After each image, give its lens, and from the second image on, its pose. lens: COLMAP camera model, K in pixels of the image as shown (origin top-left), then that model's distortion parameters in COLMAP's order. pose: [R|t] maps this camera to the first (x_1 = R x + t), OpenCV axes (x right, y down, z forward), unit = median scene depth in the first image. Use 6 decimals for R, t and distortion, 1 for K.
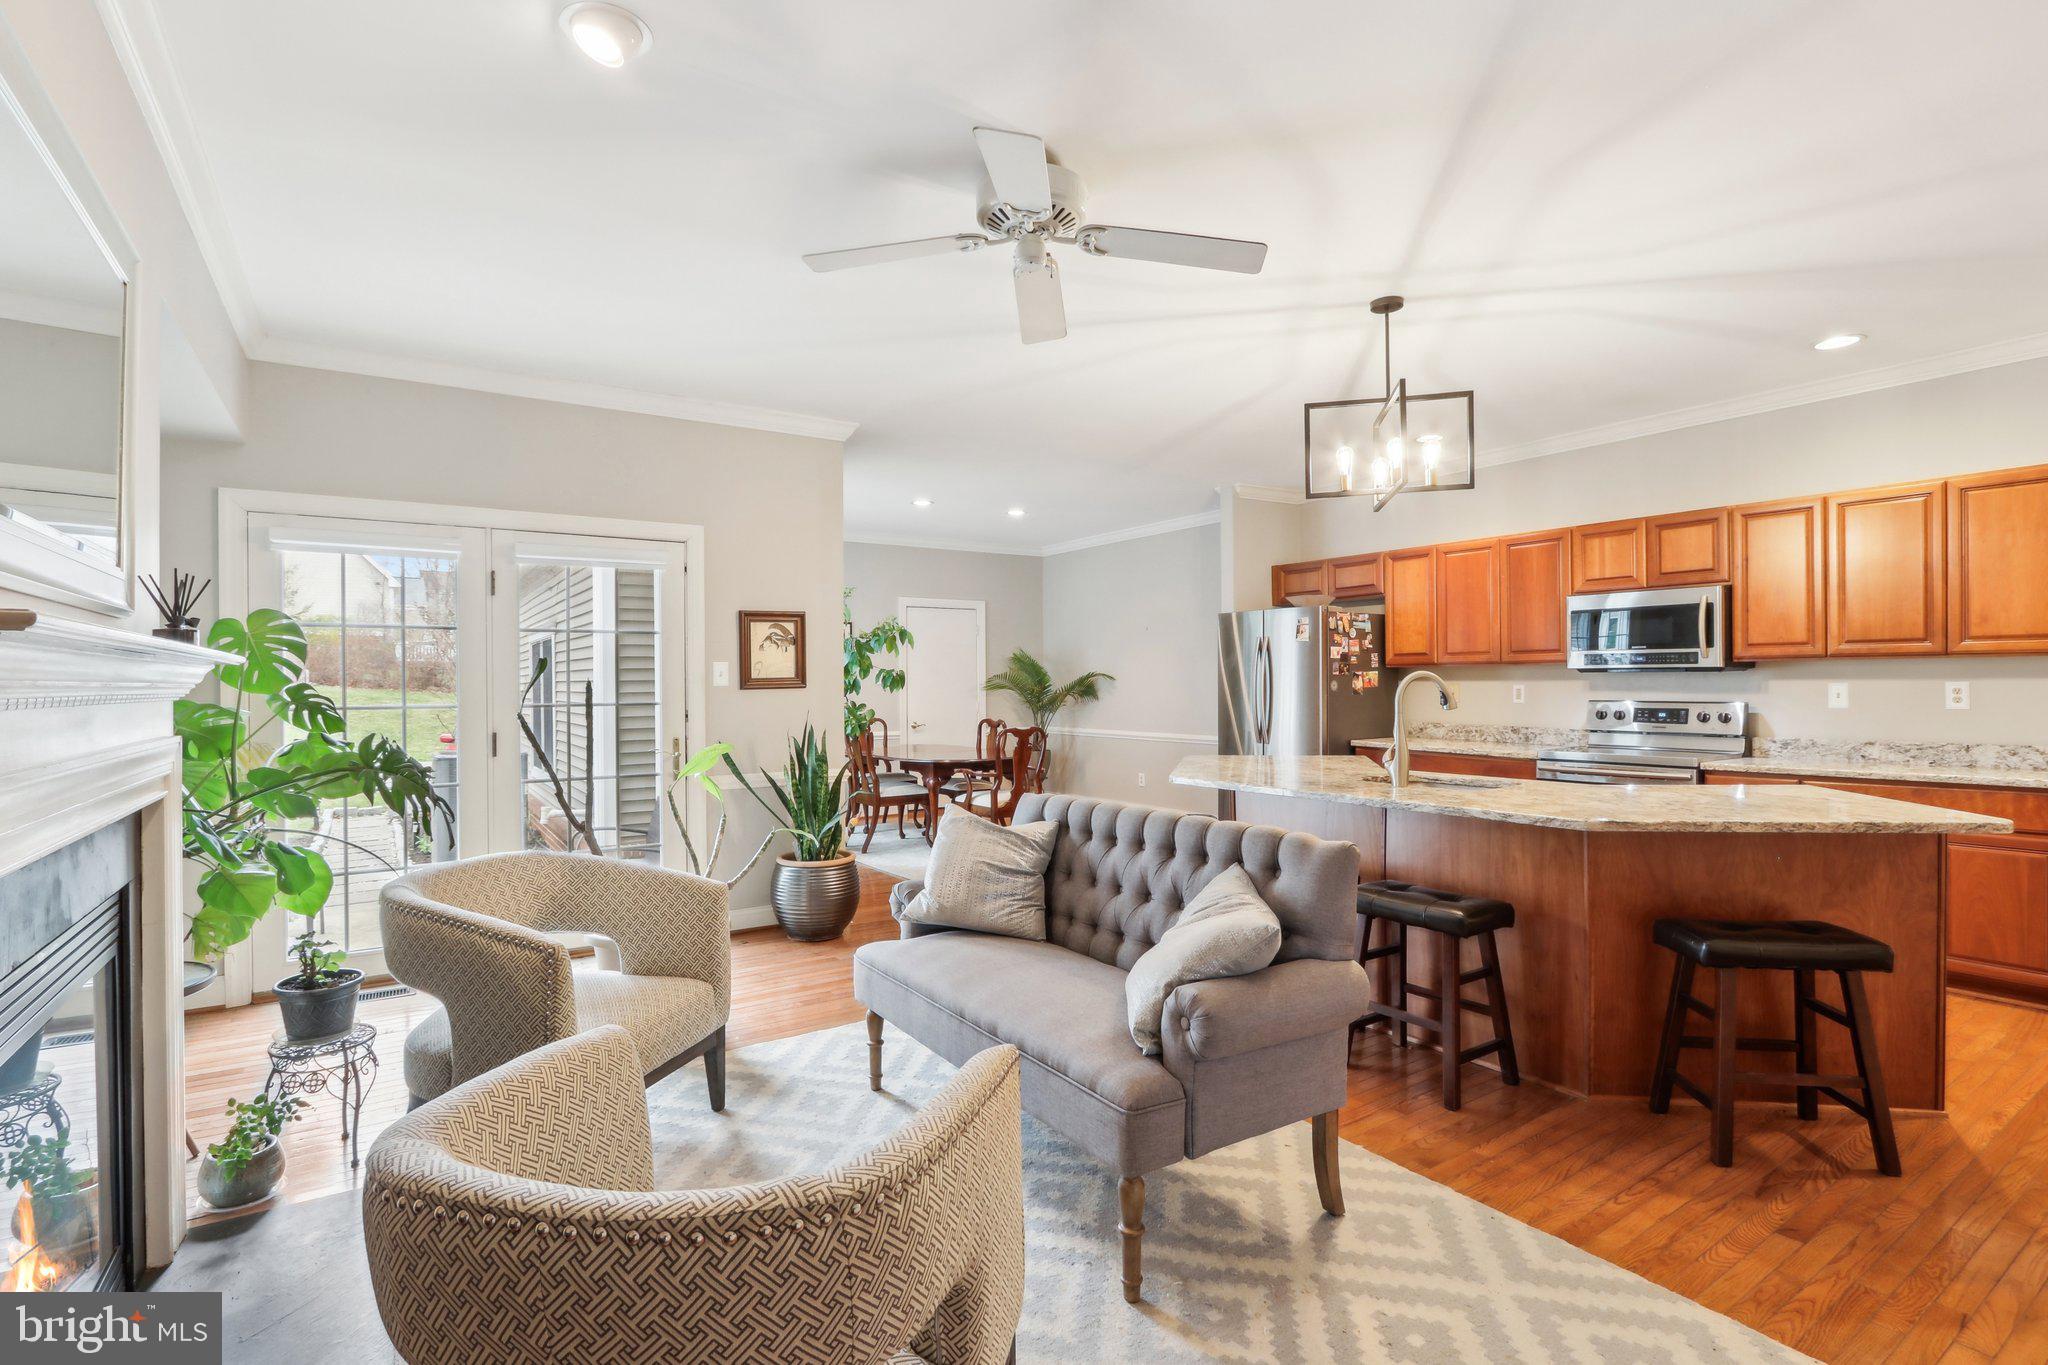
lens RADIAL K [[942.2, 0, 1003.0], [0, 942.2, 686.7], [0, 0, 1]] dist [-0.018363, 0.002383]
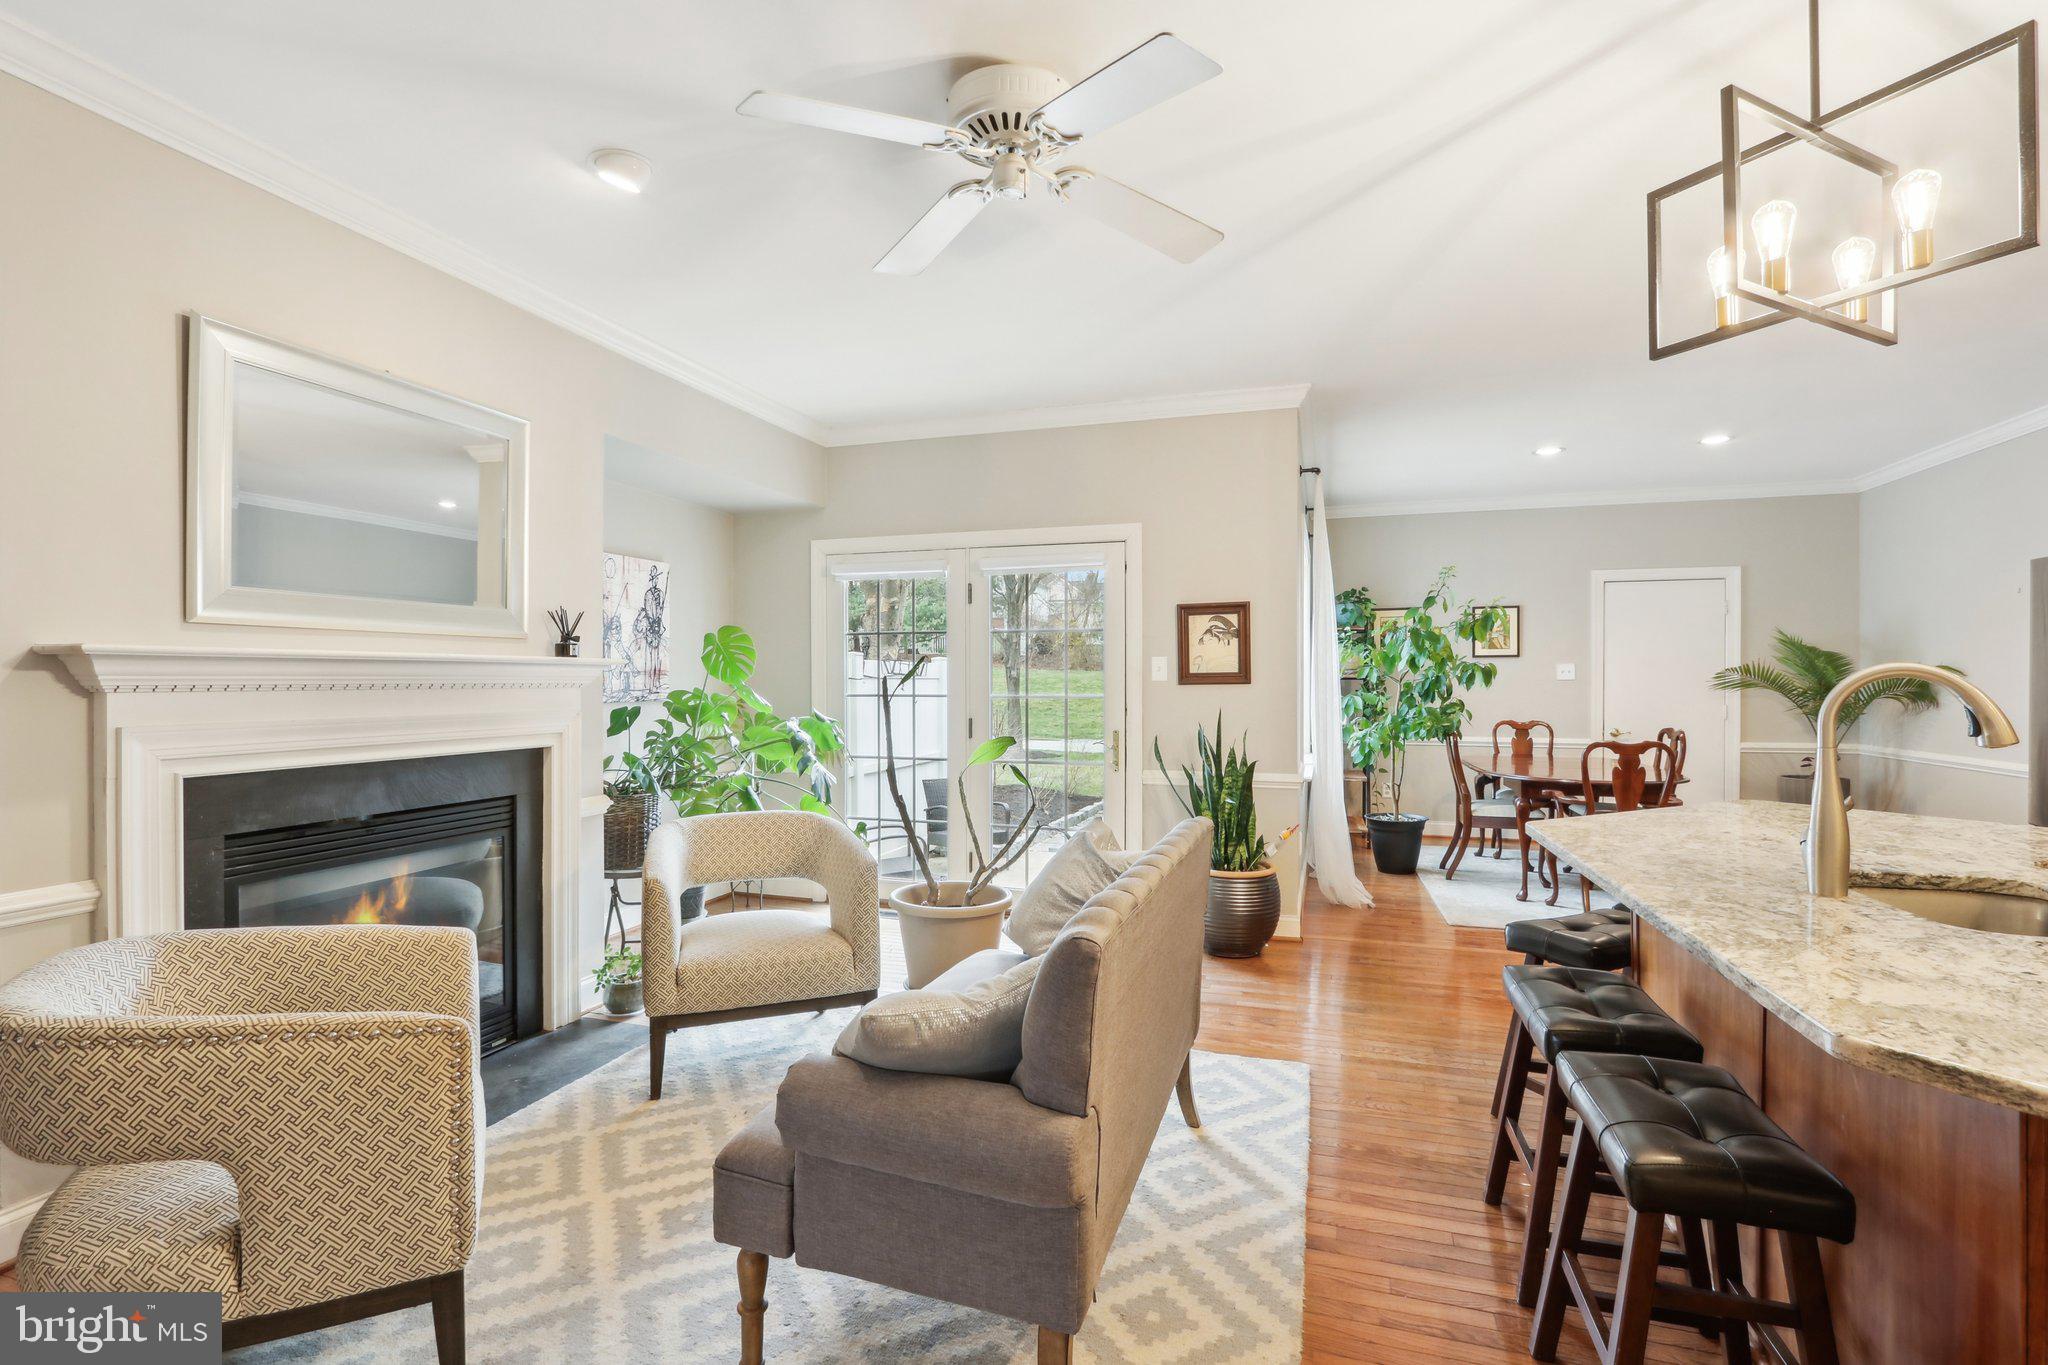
lens RADIAL K [[942.2, 0, 1025.7], [0, 942.2, 683.9], [0, 0, 1]] dist [-0.018363, 0.002383]
pose [[0.630648, 0.010699, -0.775995, 0.384515], [-0.007091, 0.999943, 0.008025, -0.004598], [0.776036, 0.000442, 0.630688, 0.257644]]
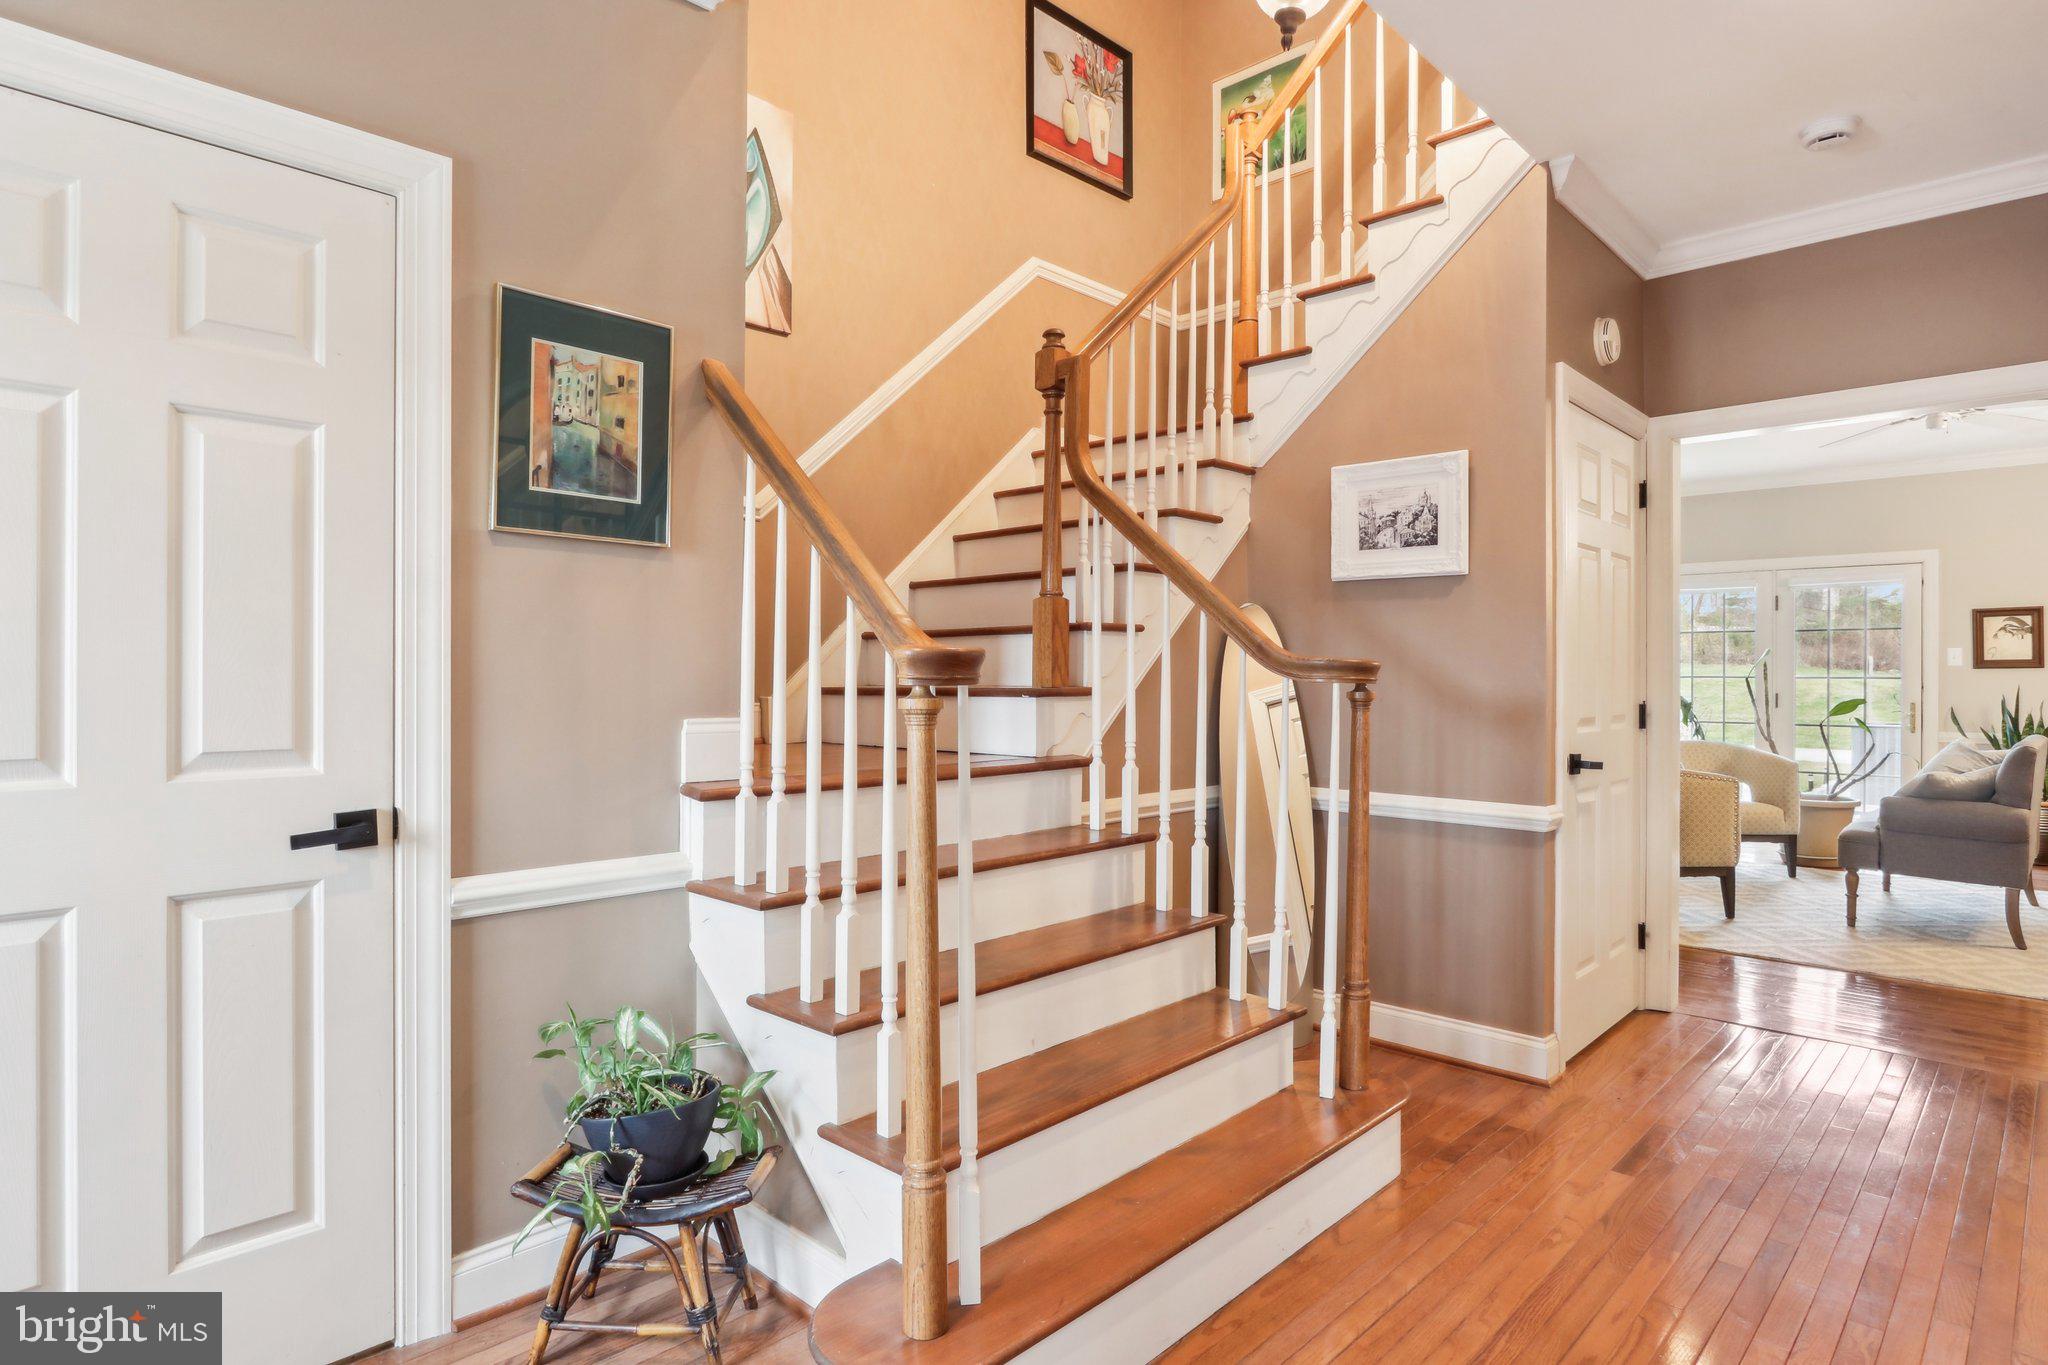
lens RADIAL K [[1102.6, 0, 1028.1], [0, 1102.6, 668.8], [0, 0, 1]] dist [-0.010893, 0.003698]
pose [[0.226378, 0.004637, -0.974029, 0.926308], [-0.010613, 0.999941, 0.002293, 0.013799], [0.973982, 0.009819, 0.226413, -0.648903]]
